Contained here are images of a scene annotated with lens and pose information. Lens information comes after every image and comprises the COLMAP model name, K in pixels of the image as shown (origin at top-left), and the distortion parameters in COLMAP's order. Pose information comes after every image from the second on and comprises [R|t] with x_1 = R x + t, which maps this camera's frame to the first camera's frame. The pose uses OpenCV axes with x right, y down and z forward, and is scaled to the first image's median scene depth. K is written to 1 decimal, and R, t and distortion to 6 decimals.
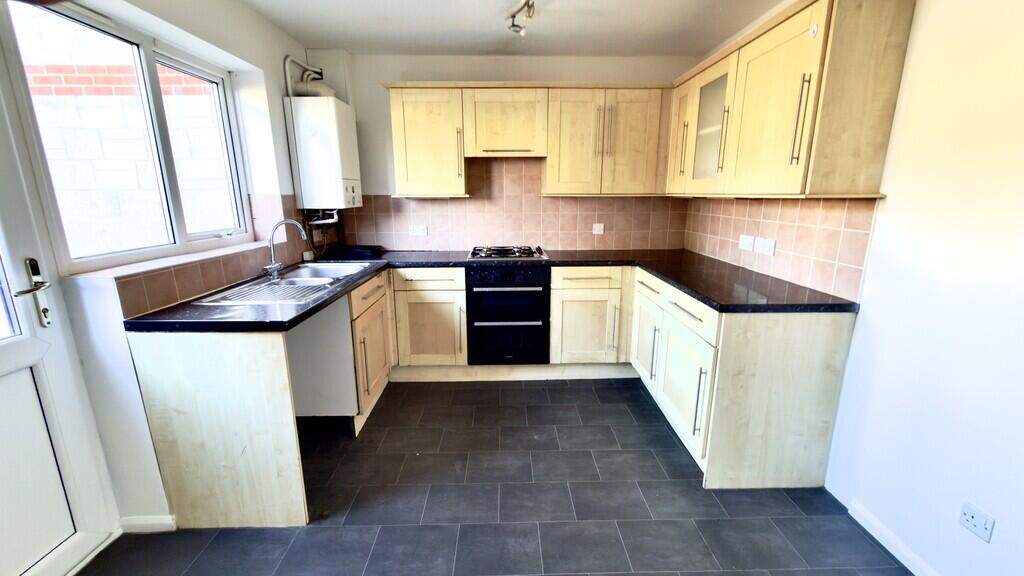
lens RADIAL K [[413.7, 0, 512.0], [0, 413.7, 288.0], [0, 0, 1]] dist [0.000857, 0.000089]
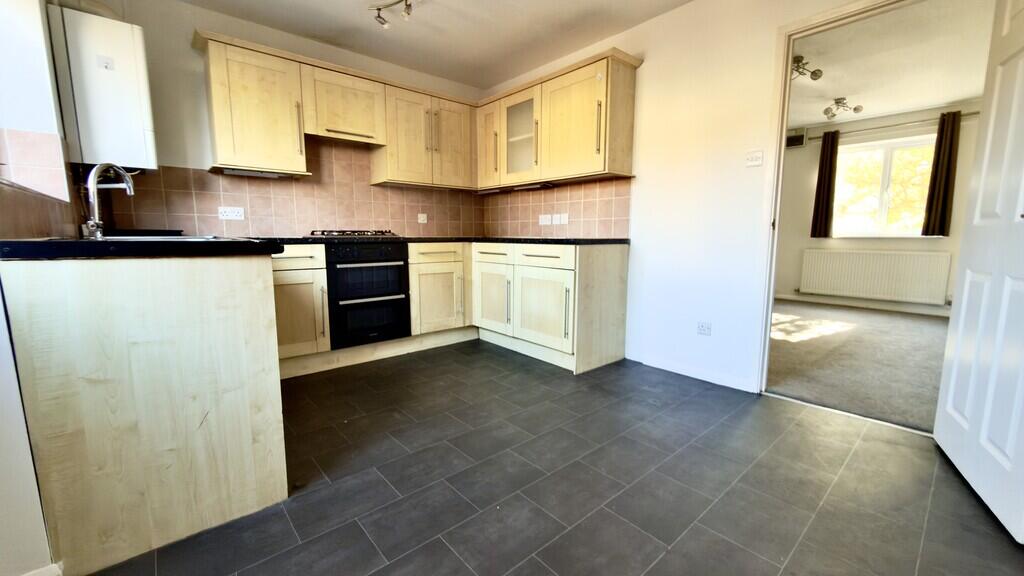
lens RADIAL K [[408.9, 0, 512.0], [0, 408.9, 288.0], [0, 0, 1]] dist [-0.000186, -0.000017]
pose [[0.766817, -0.077273, 0.637198, -0.389093], [0.137672, 0.989424, -0.045689, 0.152430], [-0.626928, 0.122759, 0.769345, 0.013789]]
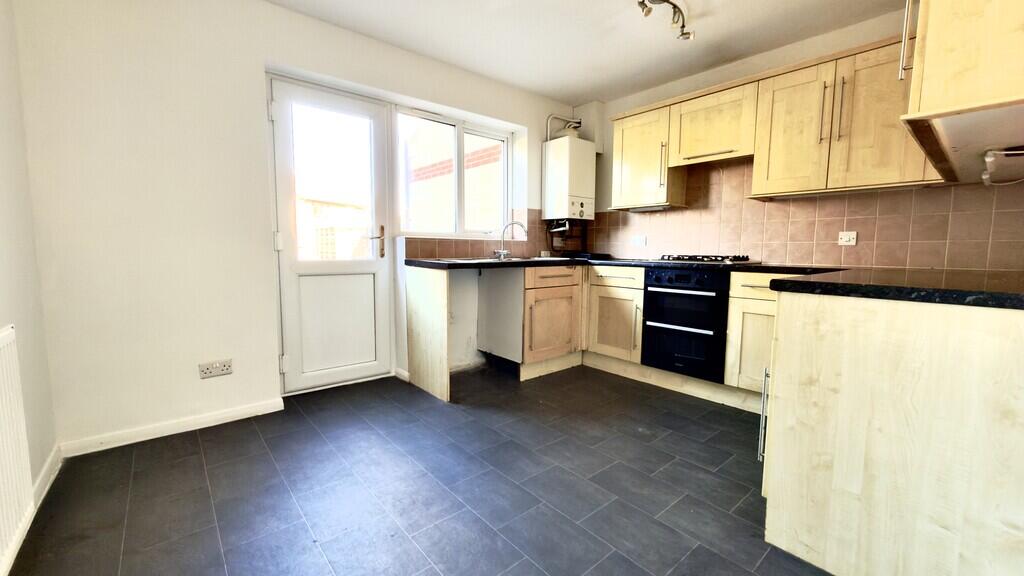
lens RADIAL K [[408.9, 0, 512.0], [0, 408.9, 288.0], [0, 0, 1]] dist [-0.000186, -0.000017]
pose [[0.633039, 0.083427, -0.769611, 0.476496], [-0.182483, 0.982241, -0.043624, 0.108105], [0.752304, 0.168057, 0.637021, 0.086642]]
